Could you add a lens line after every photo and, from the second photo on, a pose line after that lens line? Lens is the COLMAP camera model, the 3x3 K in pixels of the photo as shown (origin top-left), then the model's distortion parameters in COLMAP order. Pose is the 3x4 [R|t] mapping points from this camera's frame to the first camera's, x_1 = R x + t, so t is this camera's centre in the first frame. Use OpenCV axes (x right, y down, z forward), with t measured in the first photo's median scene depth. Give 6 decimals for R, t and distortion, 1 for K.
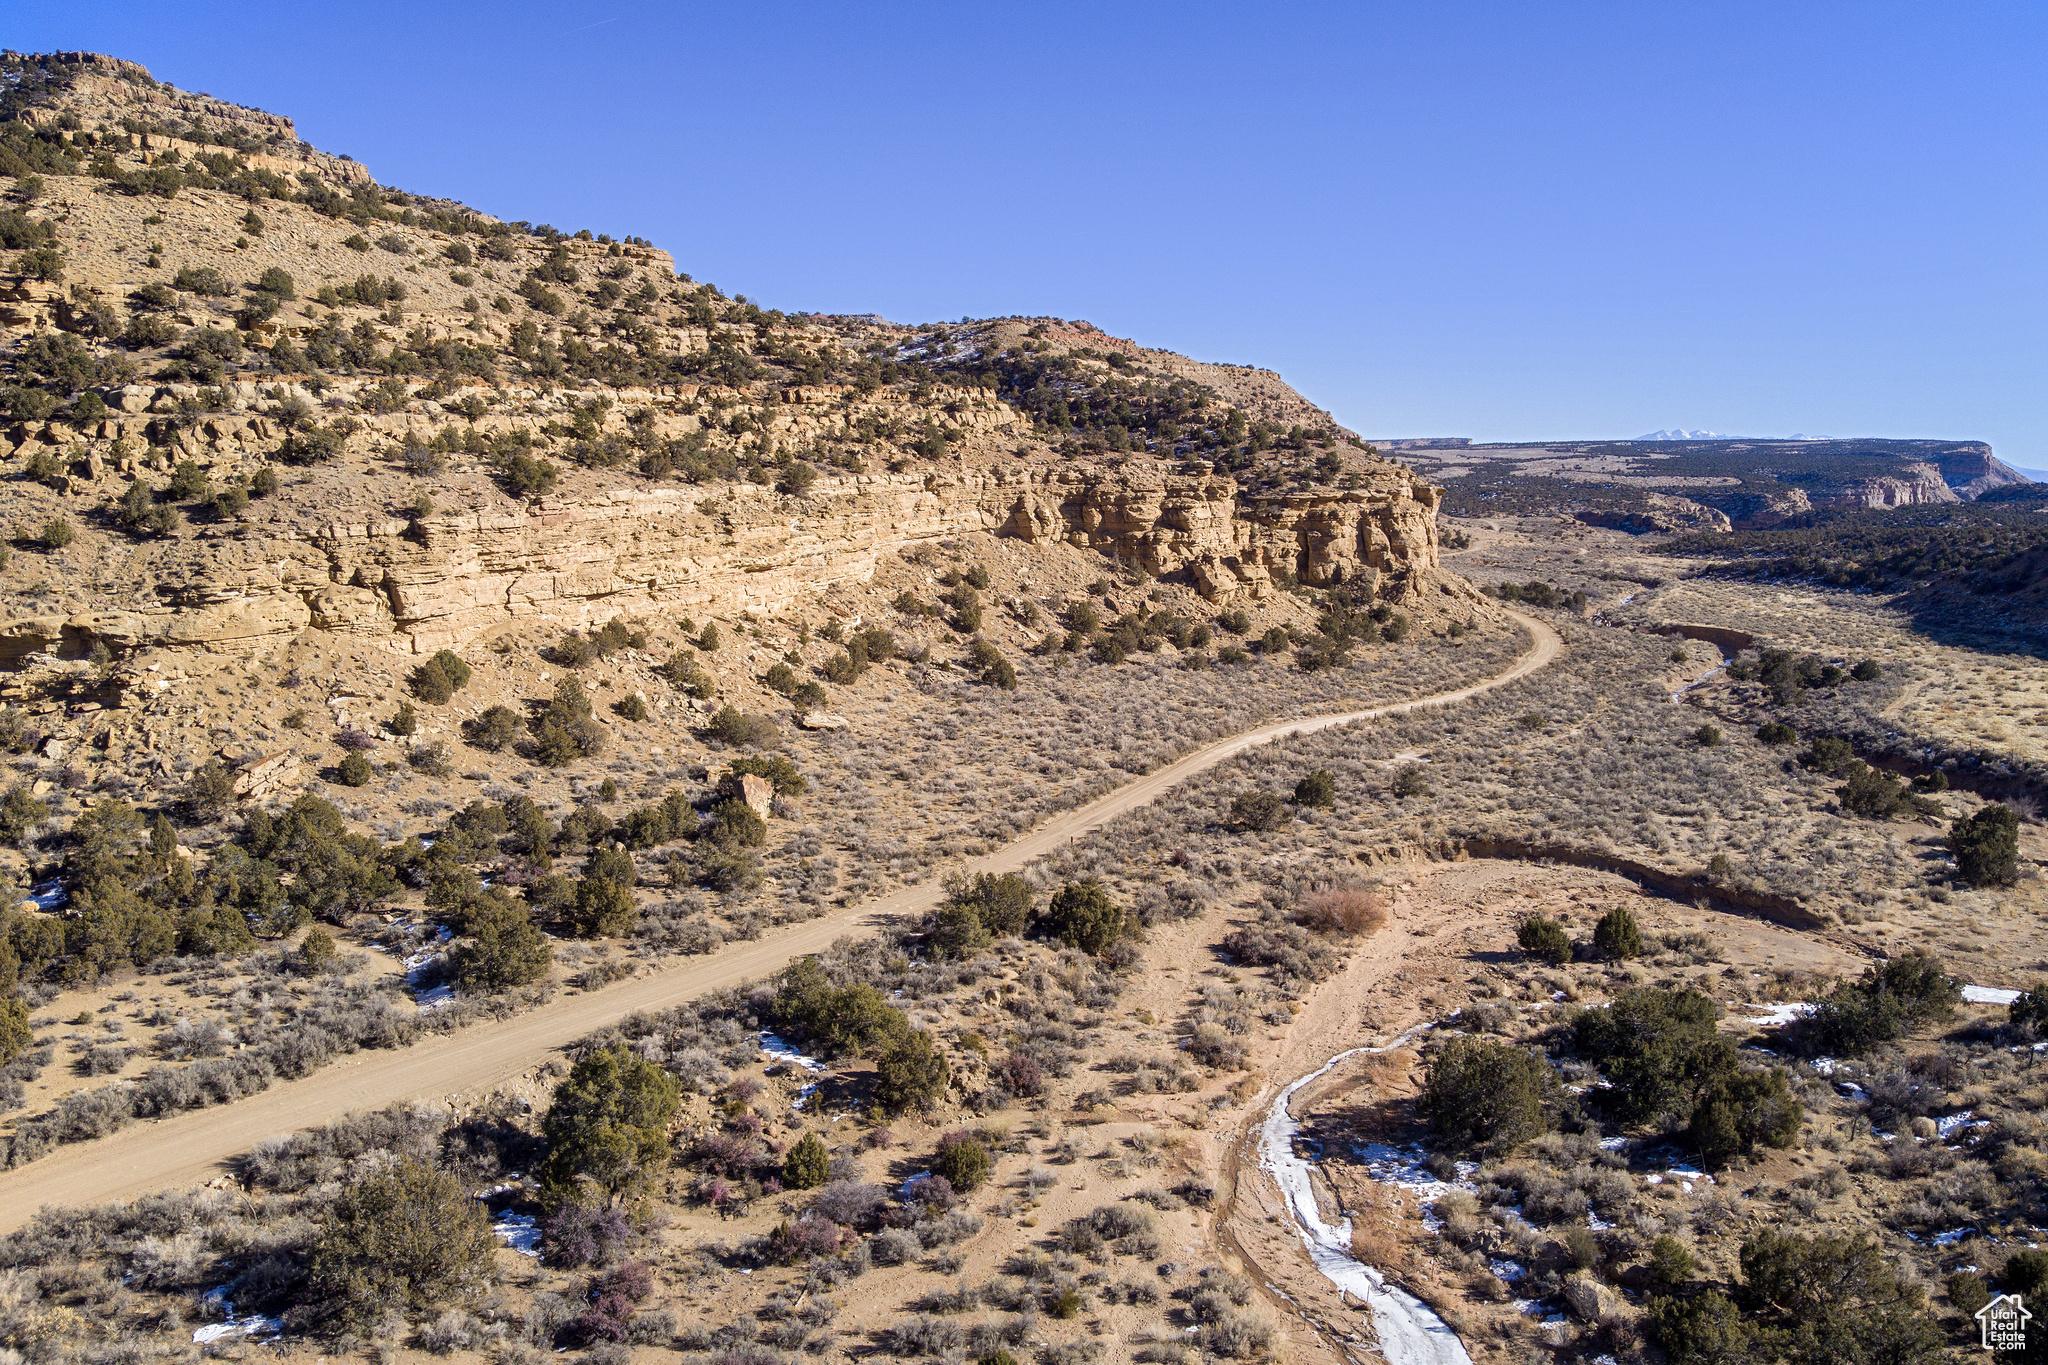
lens RADIAL K [[1332.2, 0, 1054.9], [0, 1332.2, 654.5], [0, 0, 1]] dist [-0.076436, 0.026510]
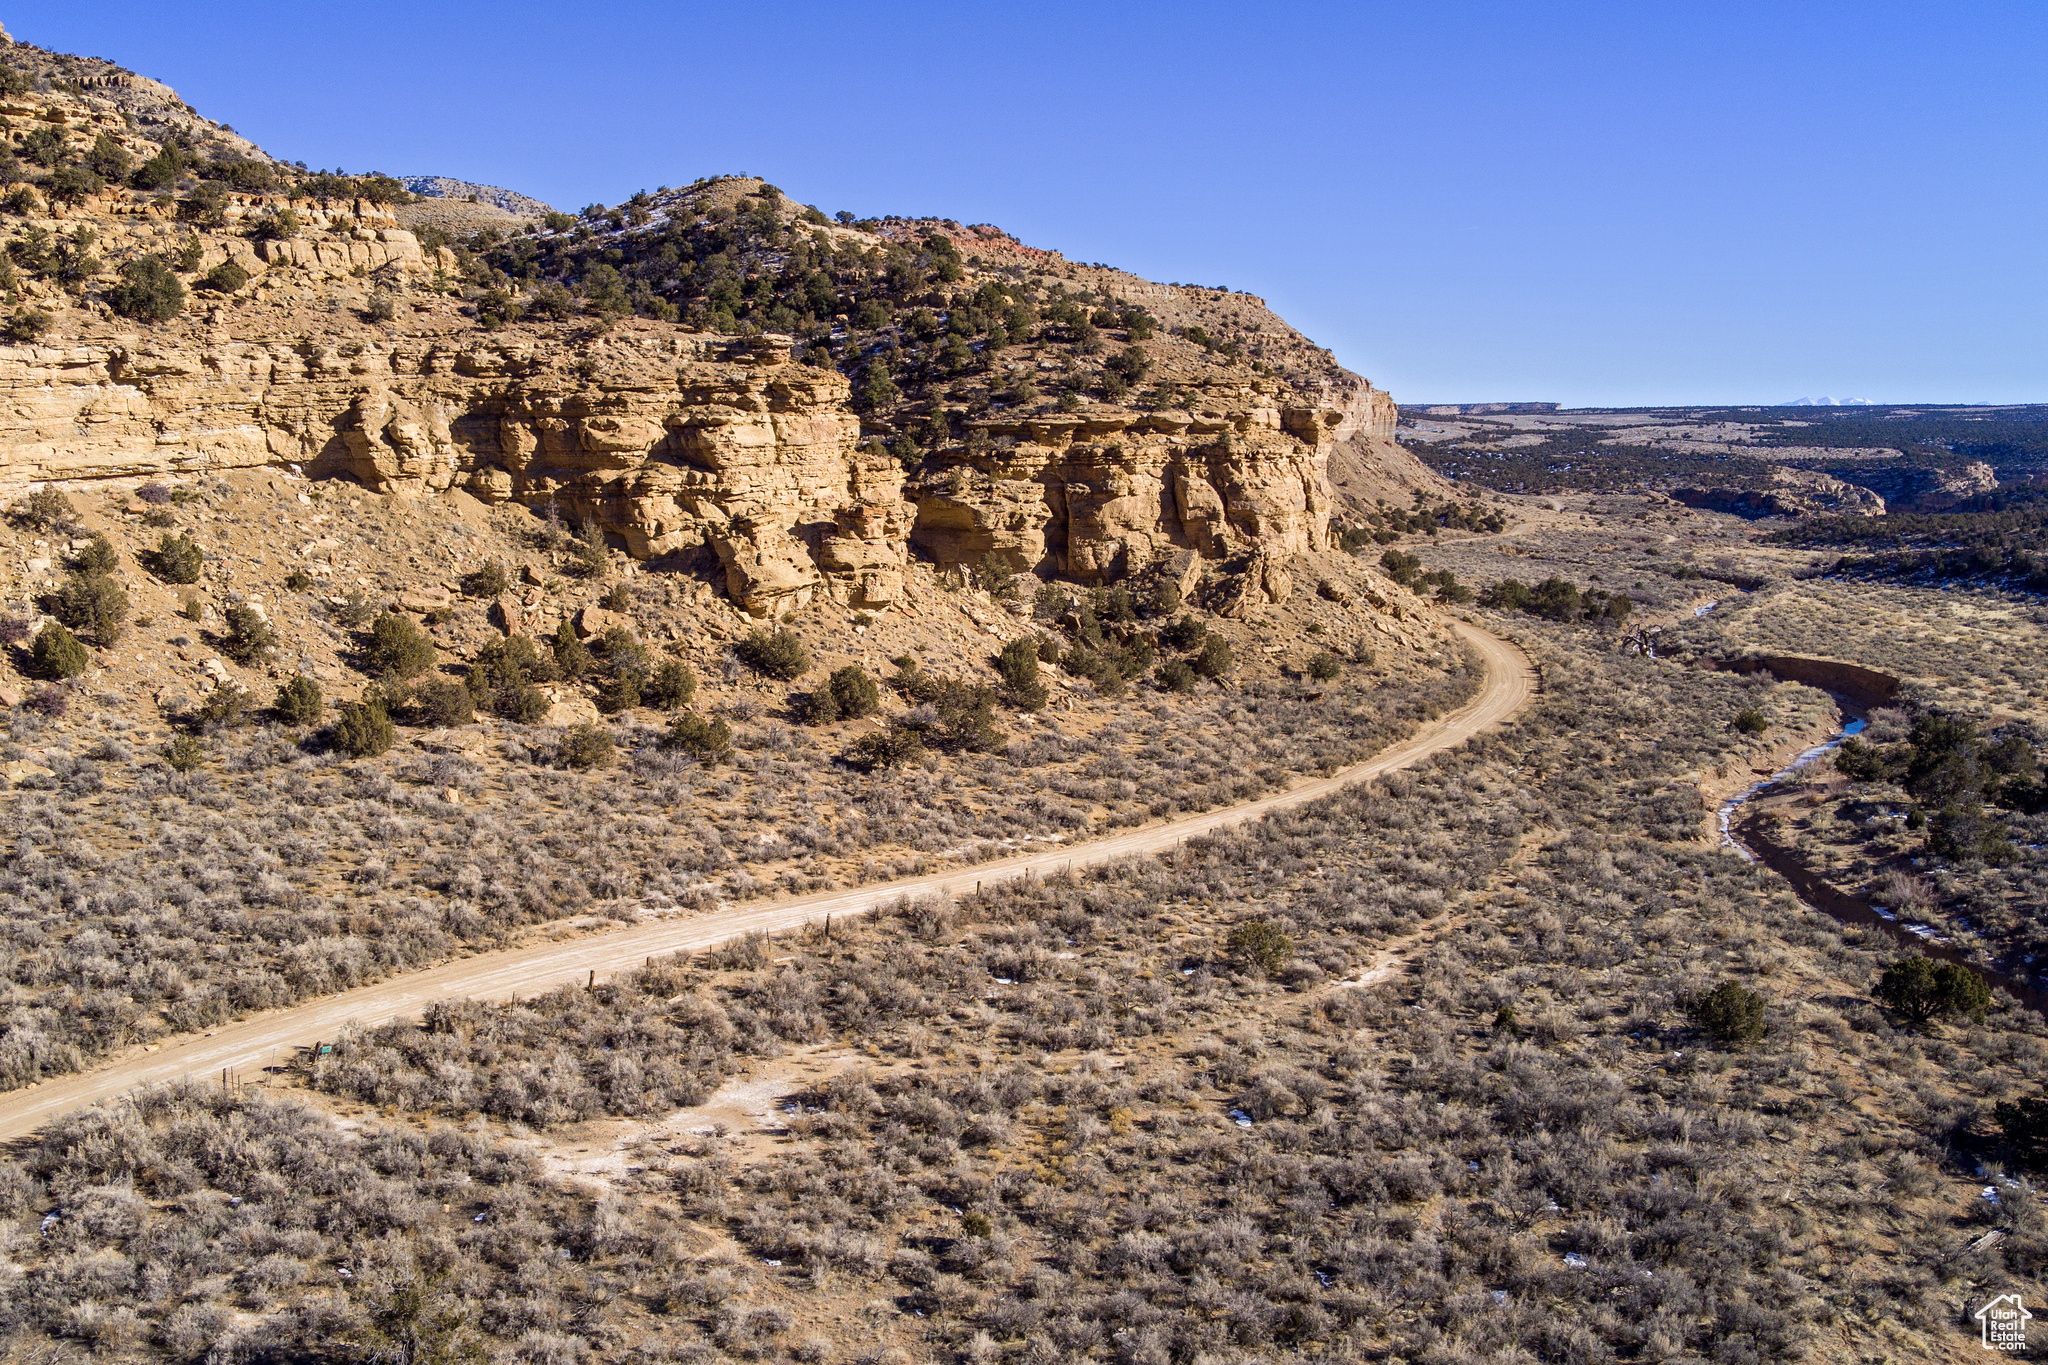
lens RADIAL K [[1579.8, 0, 898.5], [0, 1579.8, 719.8], [0, 0, 1]] dist [-0.063928, 0.008876]
pose [[0.995768, 0.019102, -0.089900, 0.246466], [-0.015613, 0.999103, 0.039362, -0.025009], [0.090571, -0.037792, 0.995173, 0.447600]]
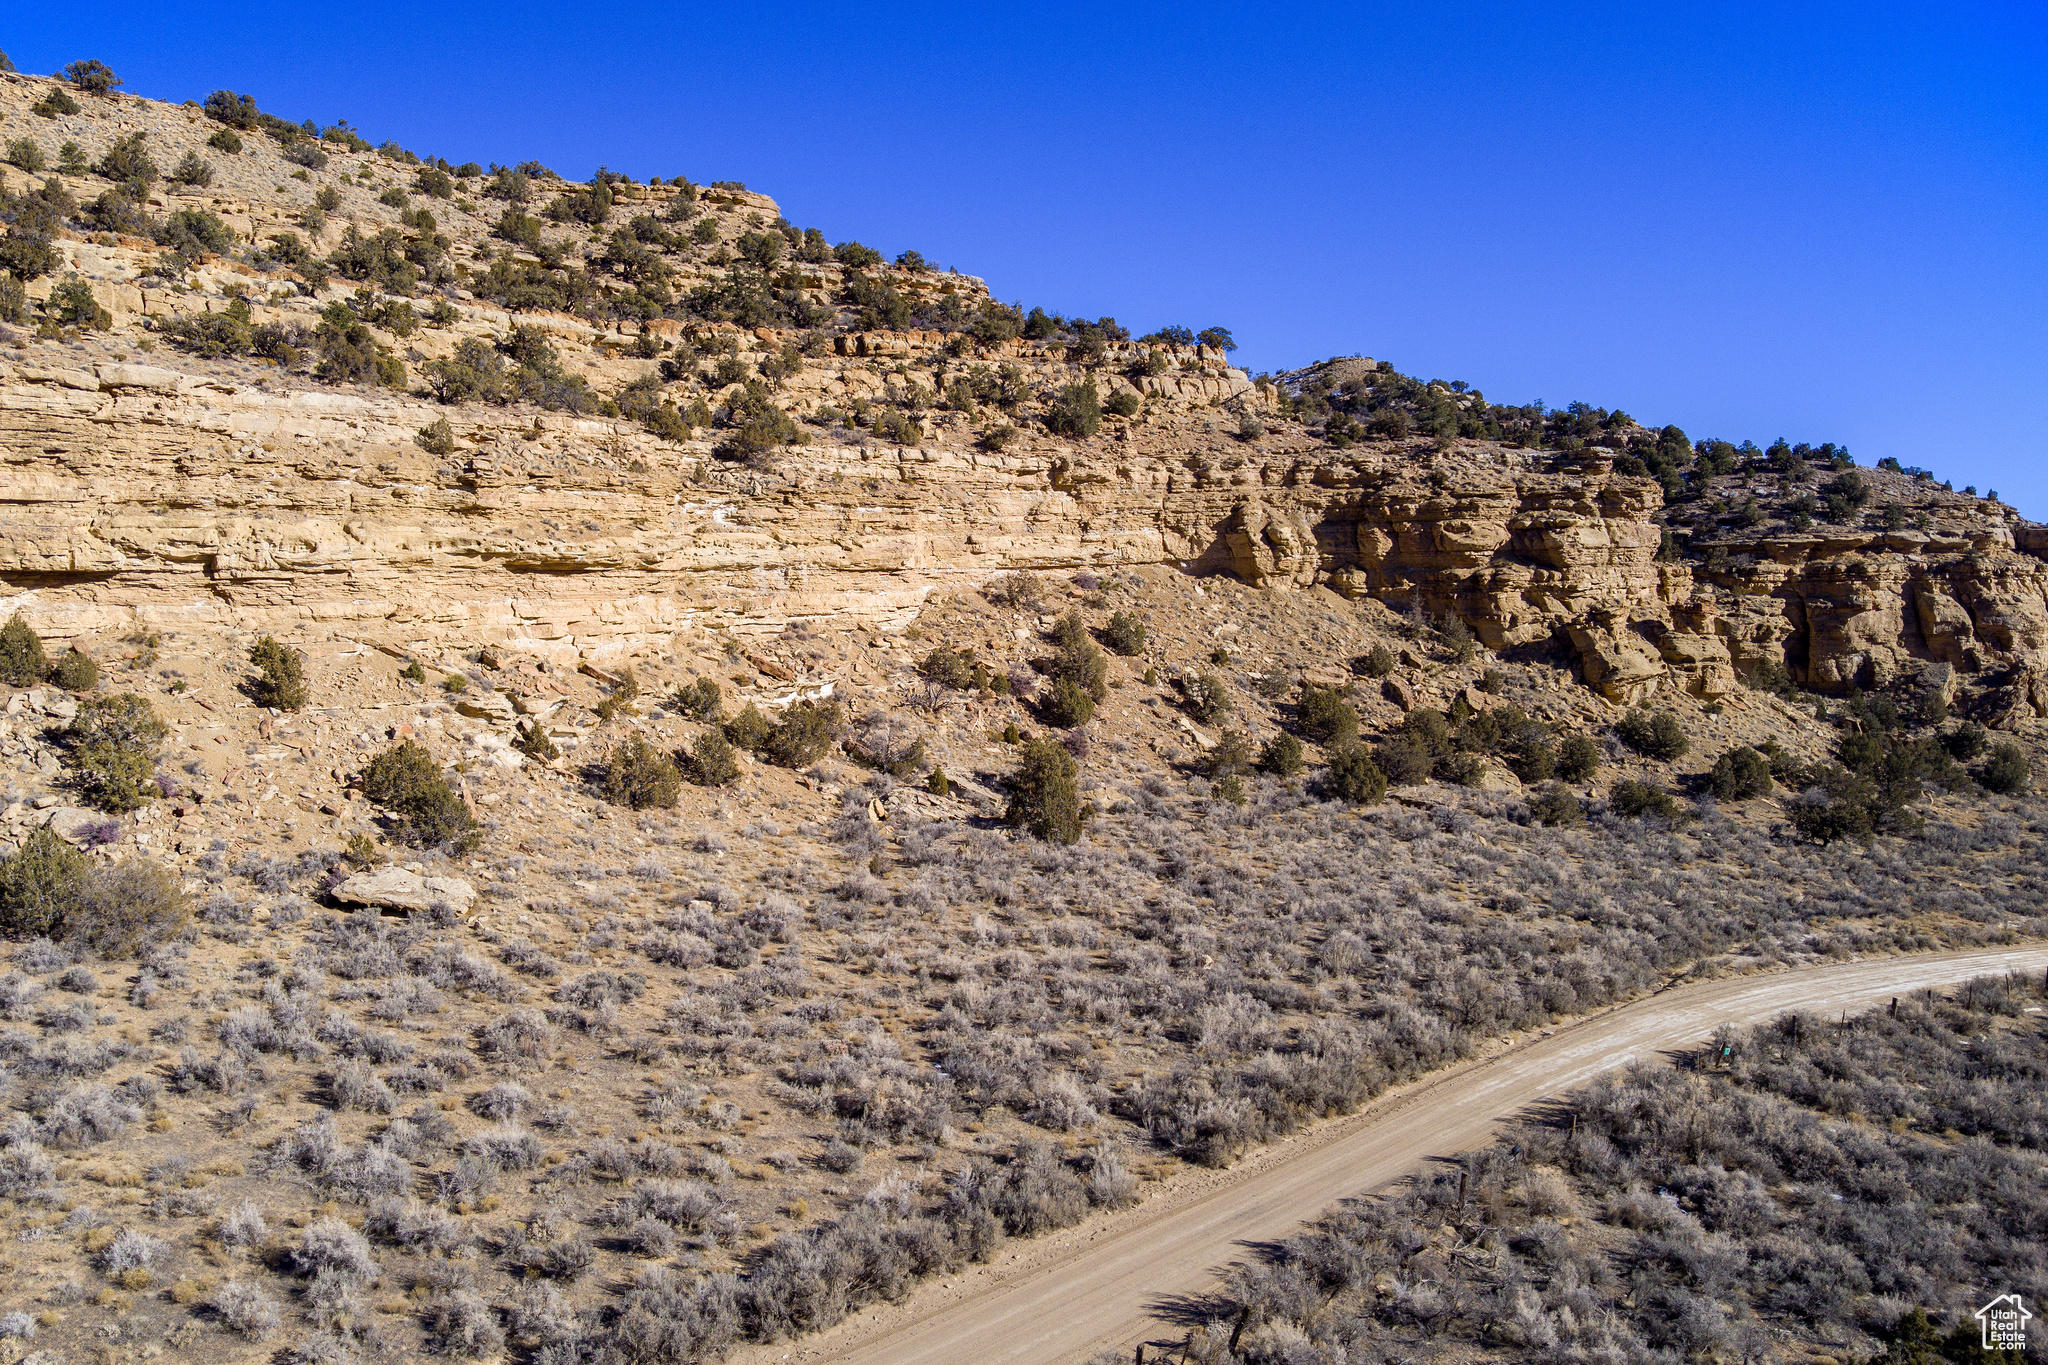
lens RADIAL K [[1361.2, 0, 938.7], [0, 1361.2, 657.3], [0, 0, 1]] dist [-0.060852, 0.000202]
pose [[0.926592, 0.009769, -0.375941, 0.078183], [-0.049107, 0.994246, -0.095201, 0.007845], [0.372847, 0.106674, 0.921741, 0.447530]]
